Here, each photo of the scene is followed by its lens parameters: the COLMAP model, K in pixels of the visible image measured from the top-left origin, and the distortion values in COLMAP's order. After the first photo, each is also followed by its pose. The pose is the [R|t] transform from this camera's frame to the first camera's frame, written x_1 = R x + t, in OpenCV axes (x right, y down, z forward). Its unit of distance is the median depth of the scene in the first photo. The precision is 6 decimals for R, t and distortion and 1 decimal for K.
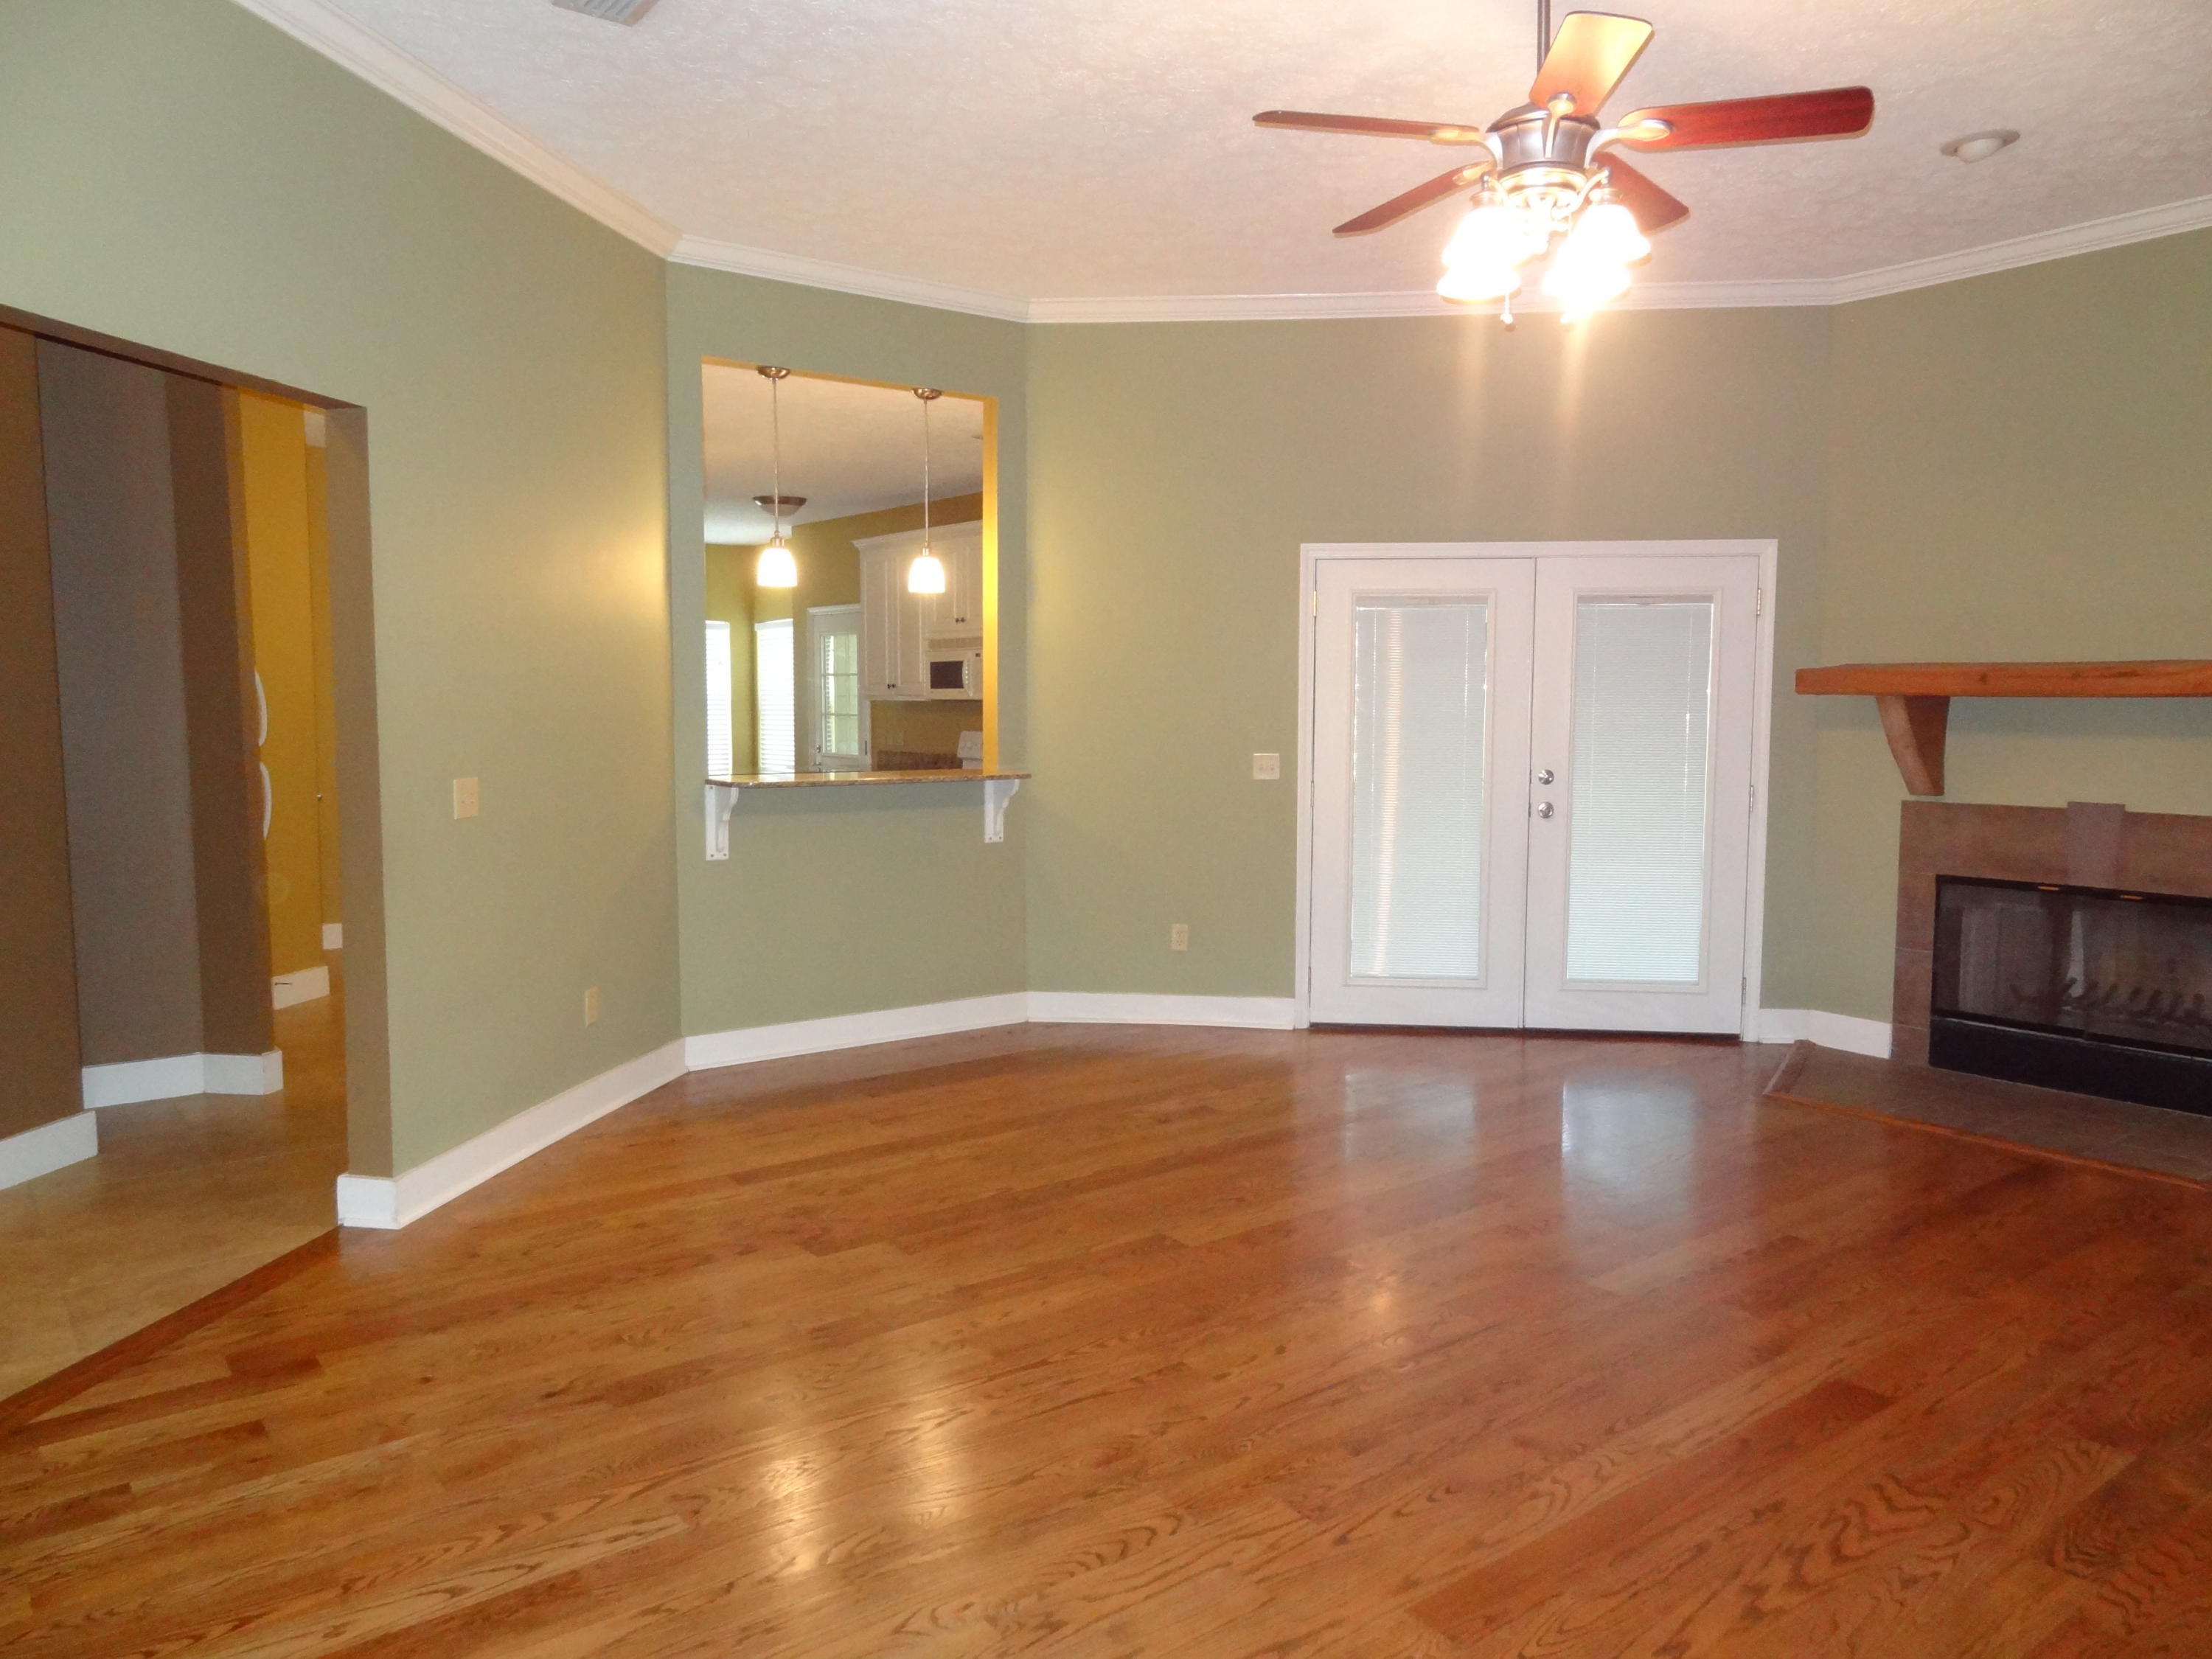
lens RADIAL K [[1547.5, 0, 1112.2], [0, 1547.5, 828.2], [0, 0, 1]] dist [-0.000199, 0.014110]
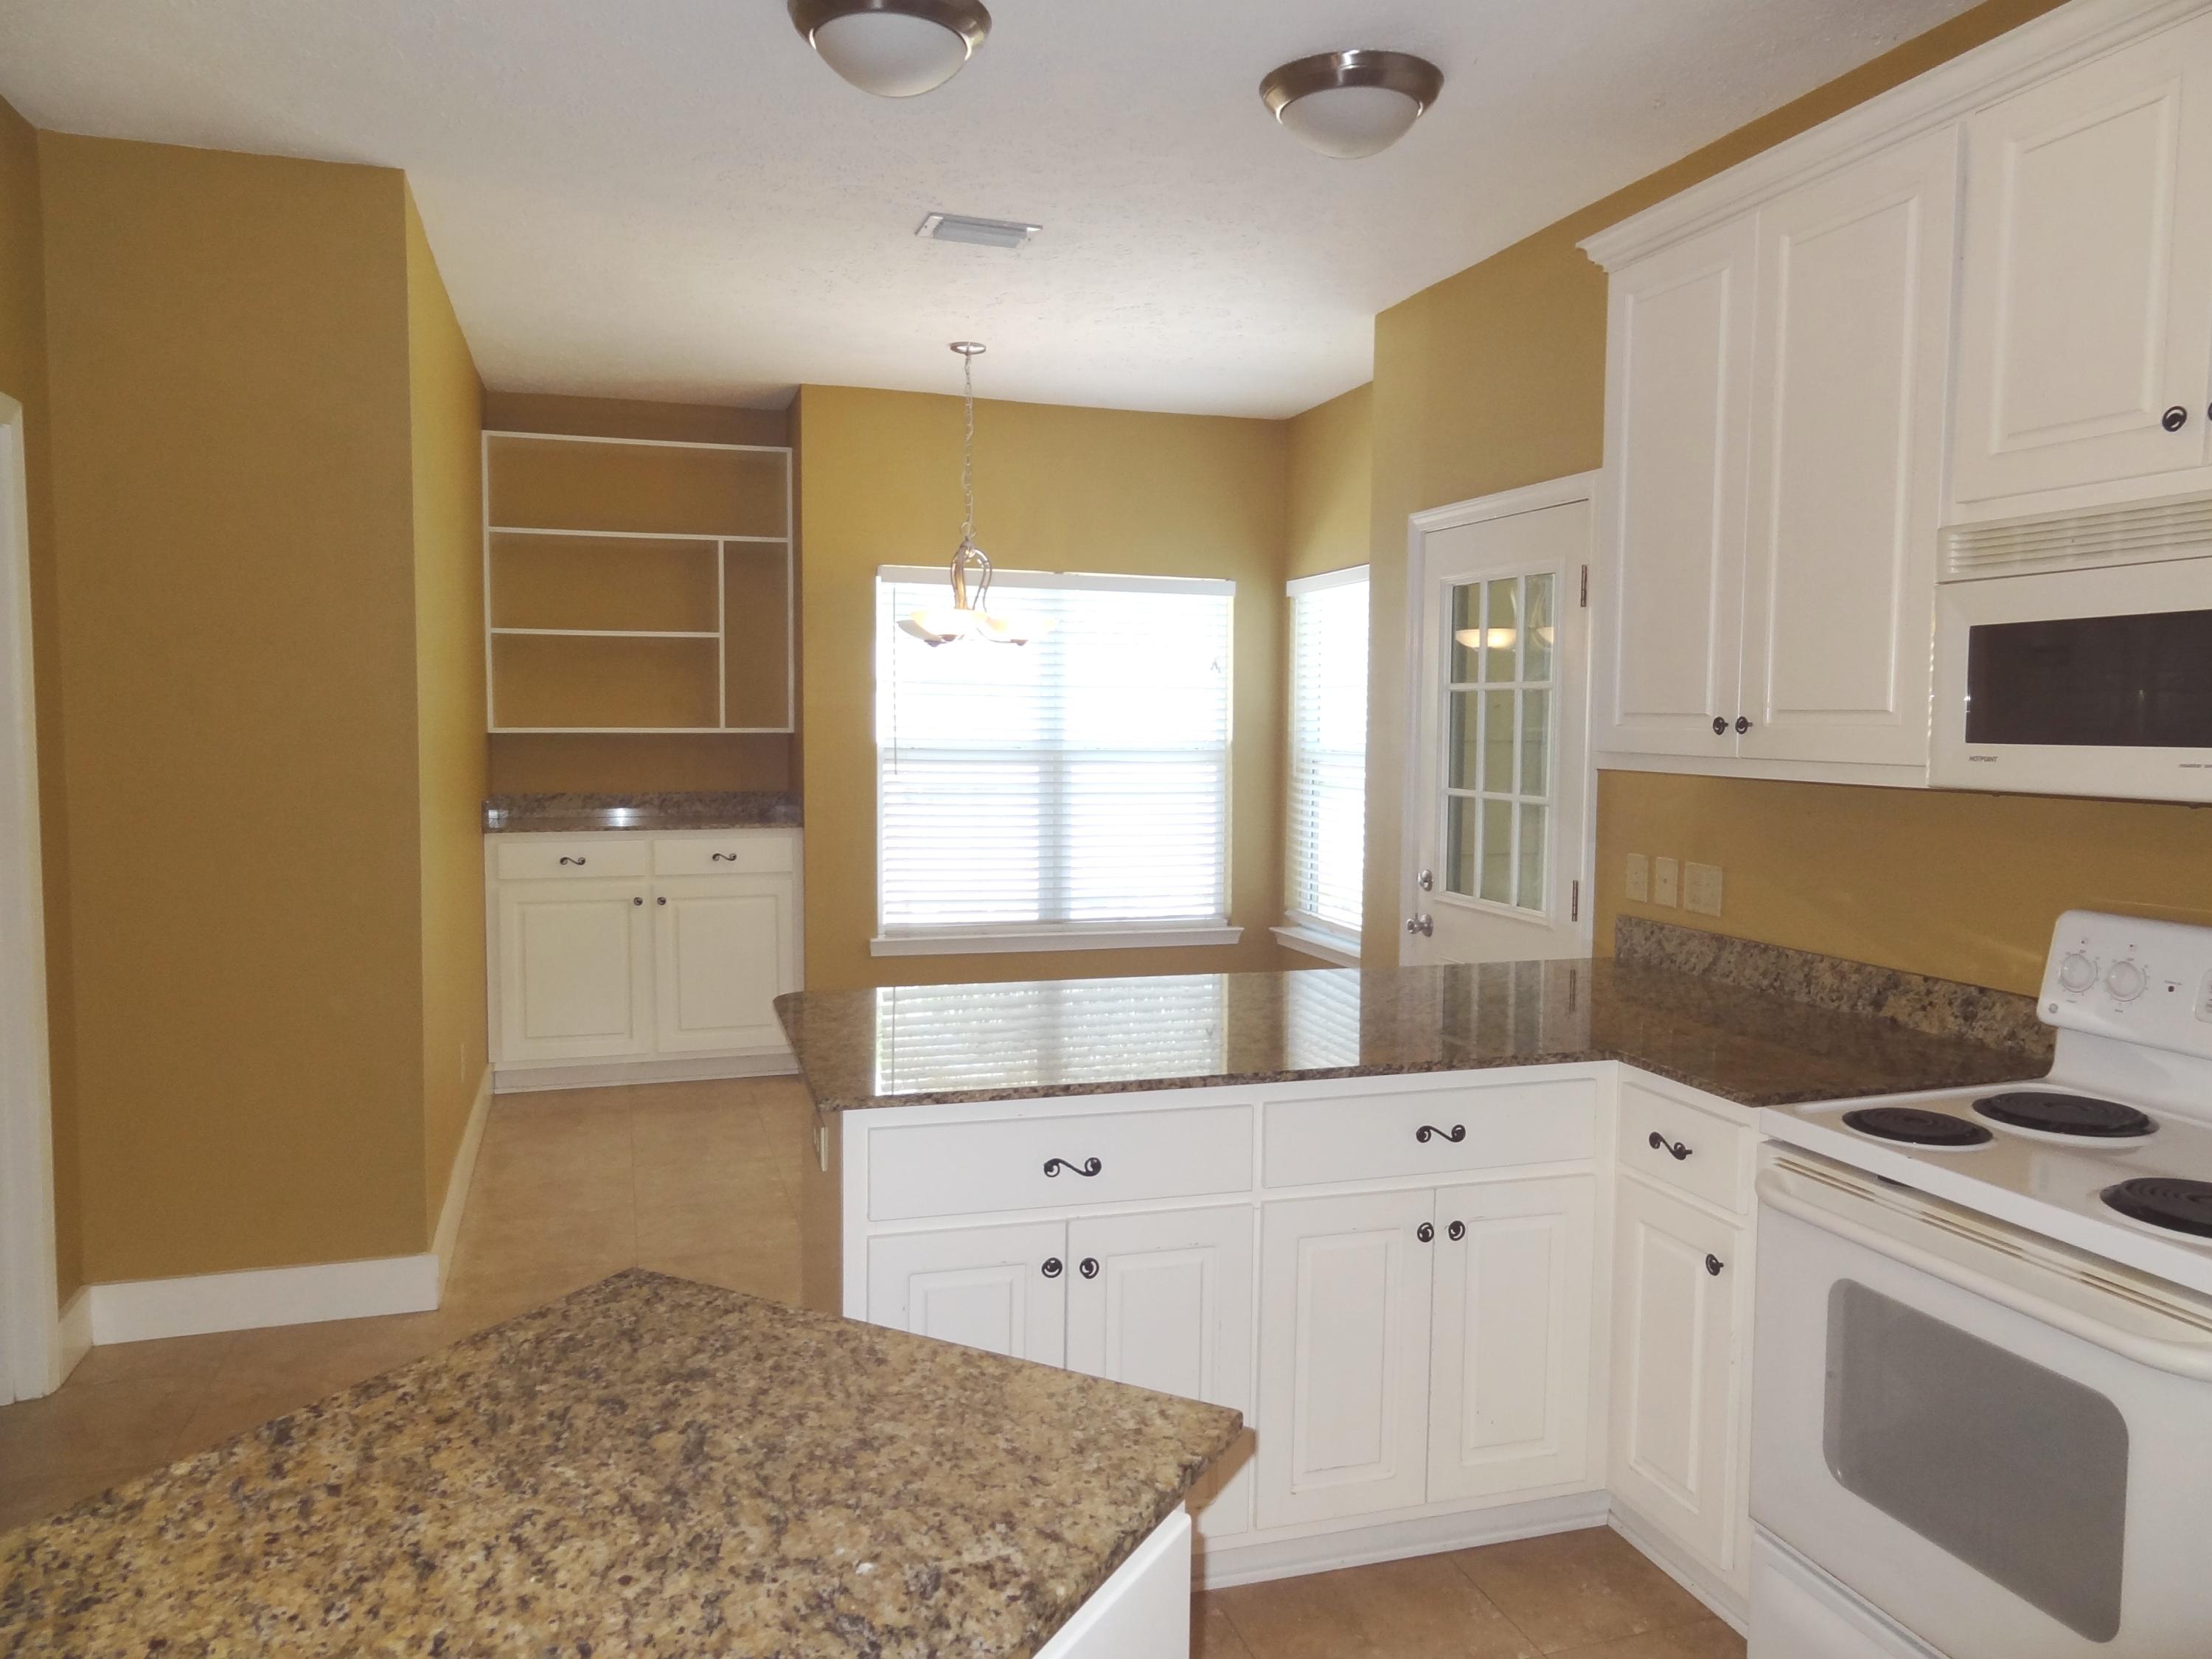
lens RADIAL K [[1547.5, 0, 1114.7], [0, 1547.5, 827.2], [0, 0, 1]] dist [-0.000199, 0.014110]
pose [[0.937547, 0.030706, -0.346501, -0.262277], [-0.035453, 0.999344, -0.007367, -0.118203], [0.346047, 0.019191, 0.938021, 1.236045]]
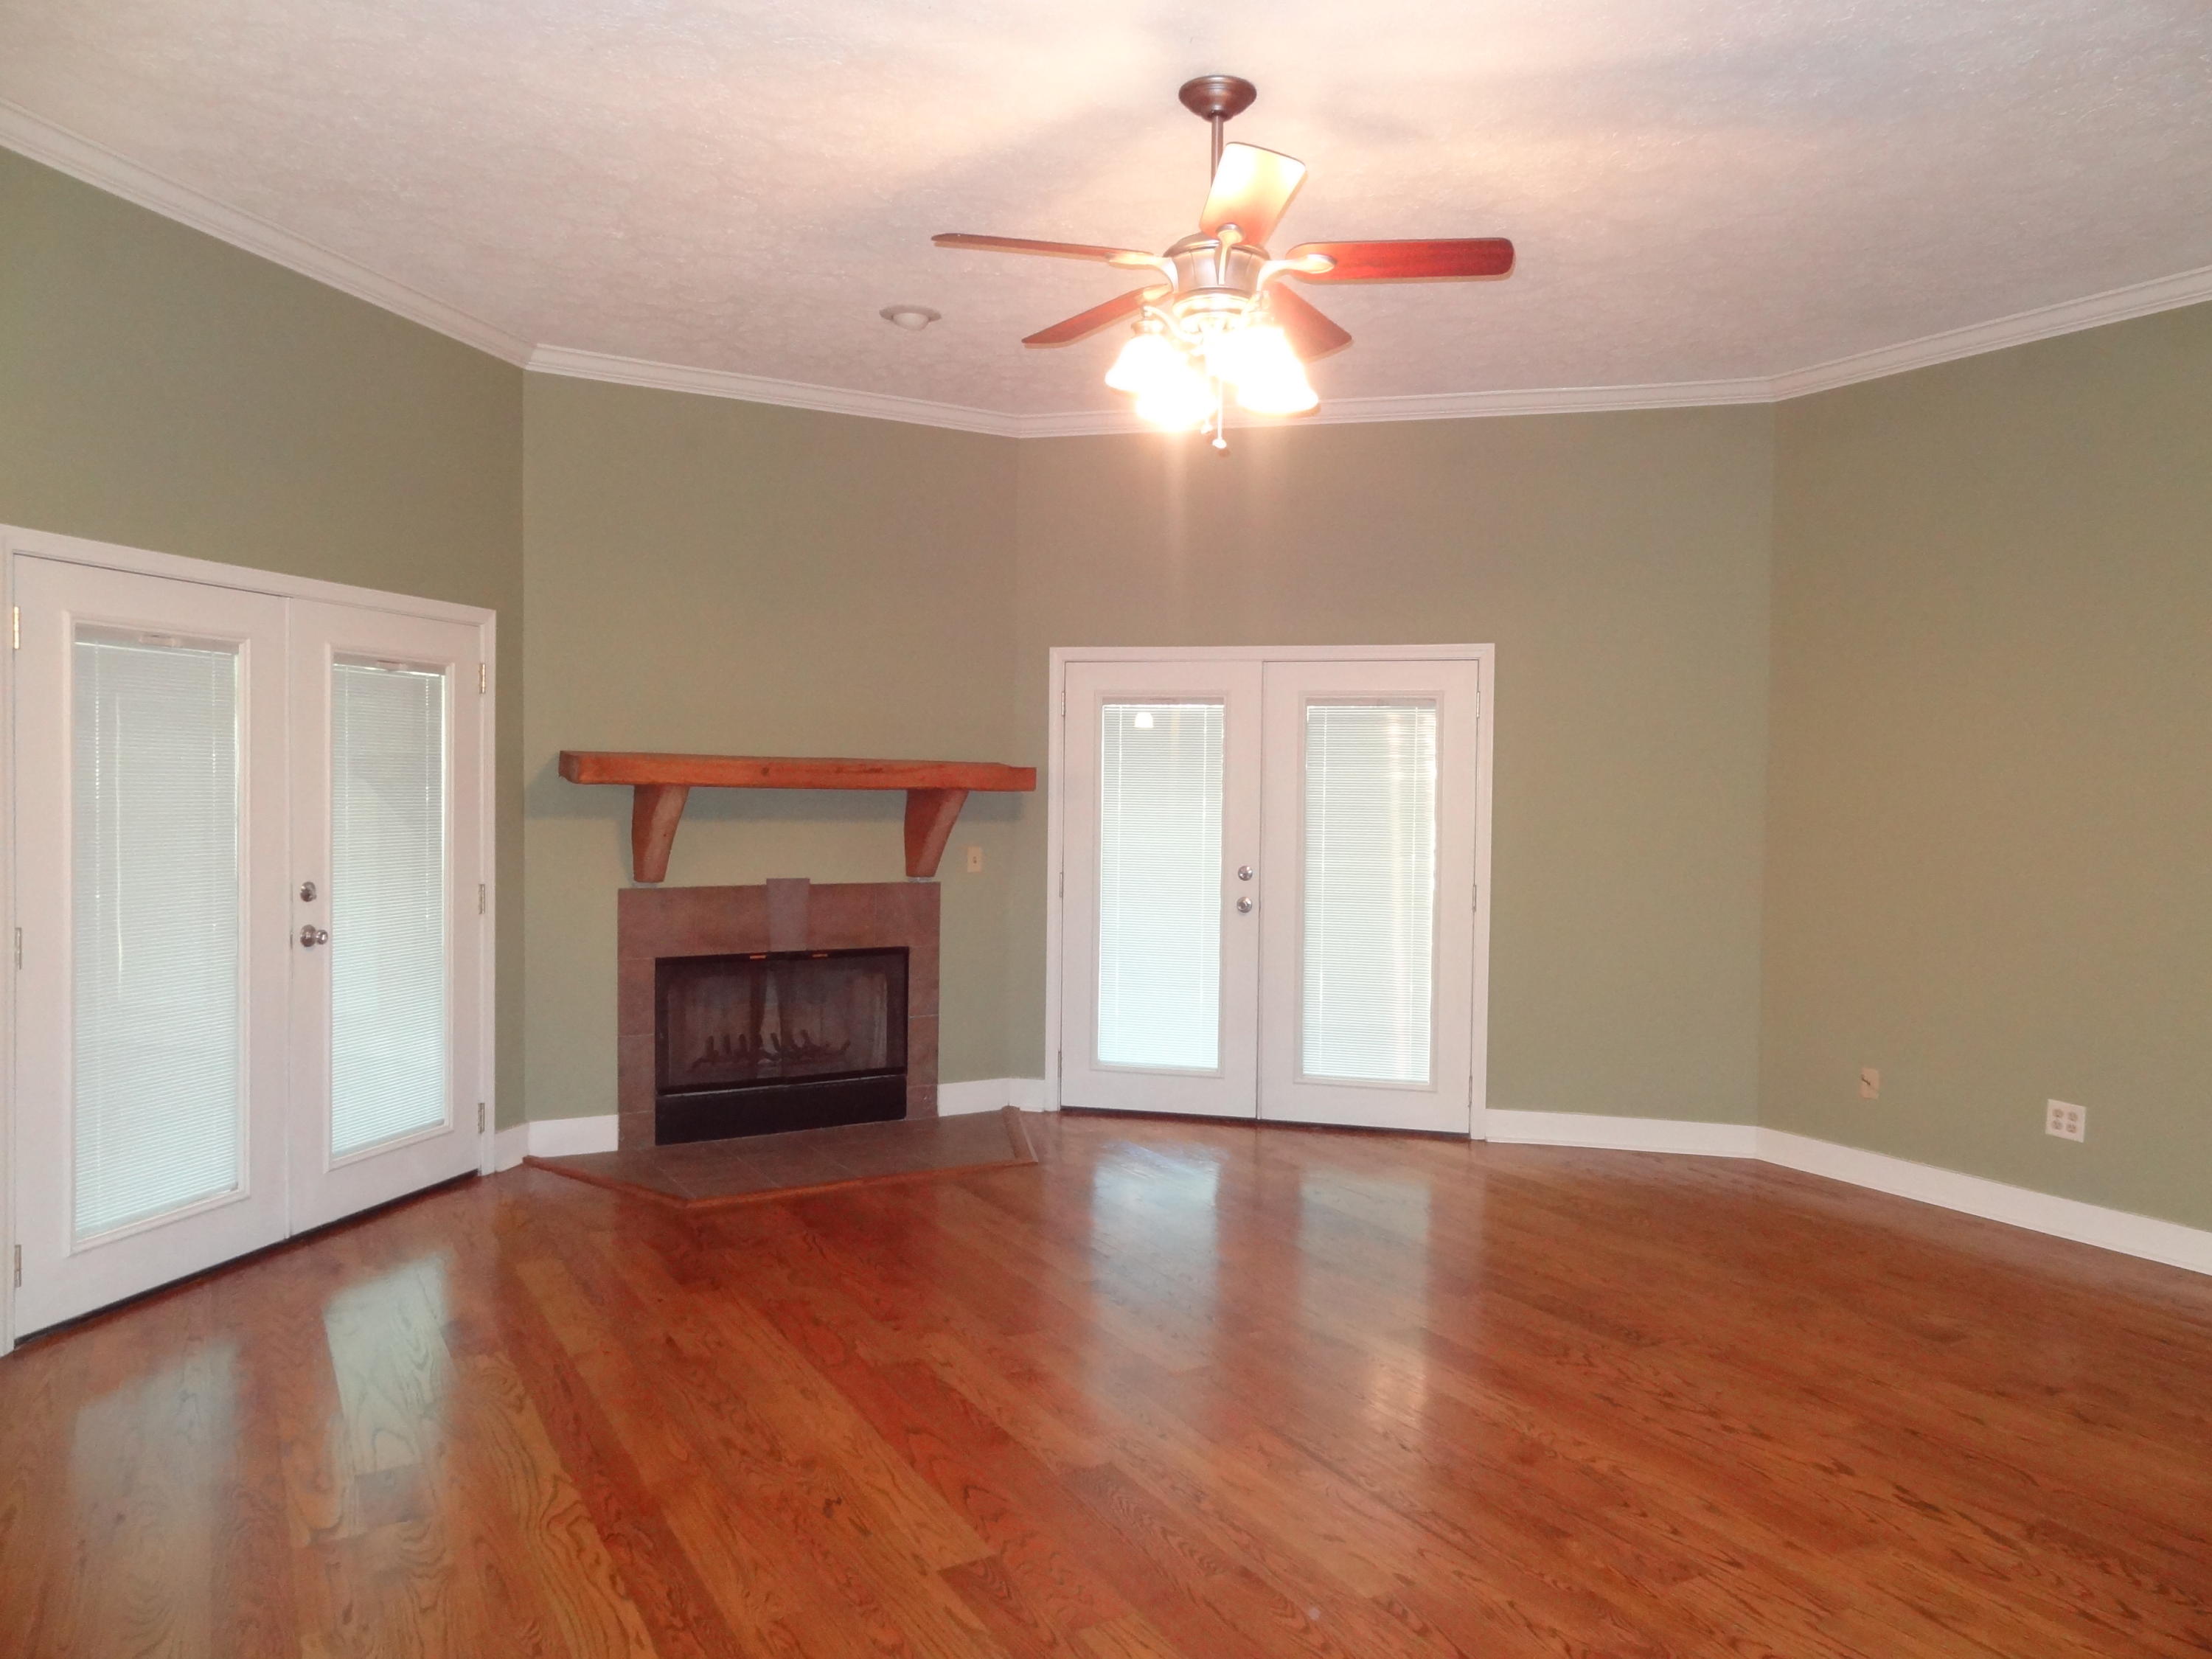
lens RADIAL K [[1547.5, 0, 1129.6], [0, 1547.5, 826.7], [0, 0, 1]] dist [-0.000199, 0.014110]
pose [[0.120001, -0.028597, 0.992362, -0.440852], [0.067811, 0.997487, 0.020545, -0.056166], [-0.990455, 0.064828, 0.121639, 0.553153]]
